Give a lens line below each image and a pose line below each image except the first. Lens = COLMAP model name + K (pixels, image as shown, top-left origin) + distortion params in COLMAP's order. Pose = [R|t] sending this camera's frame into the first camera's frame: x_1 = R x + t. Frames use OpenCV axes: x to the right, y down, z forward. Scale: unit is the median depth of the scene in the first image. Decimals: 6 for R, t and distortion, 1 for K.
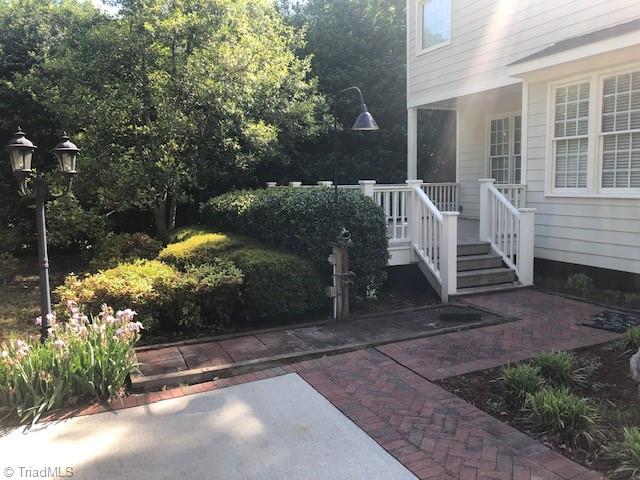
lens RADIAL K [[520.3, 0, 325.2], [0, 520.3, 237.4], [0, 0, 1]] dist [0.017555, -0.005076]
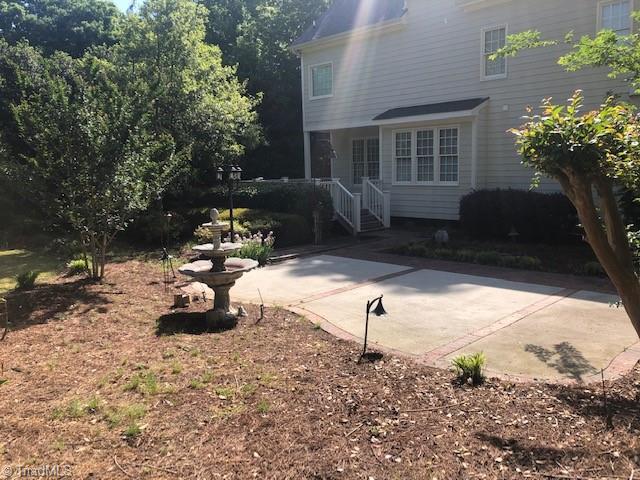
lens RADIAL K [[520.3, 0, 317.2], [0, 520.3, 240.2], [0, 0, 1]] dist [0.017555, -0.005076]
pose [[0.943641, -0.049086, 0.327310, -0.559422], [0.040895, 0.998655, 0.031866, 0.061082], [-0.328434, -0.016685, 0.944380, -0.868279]]
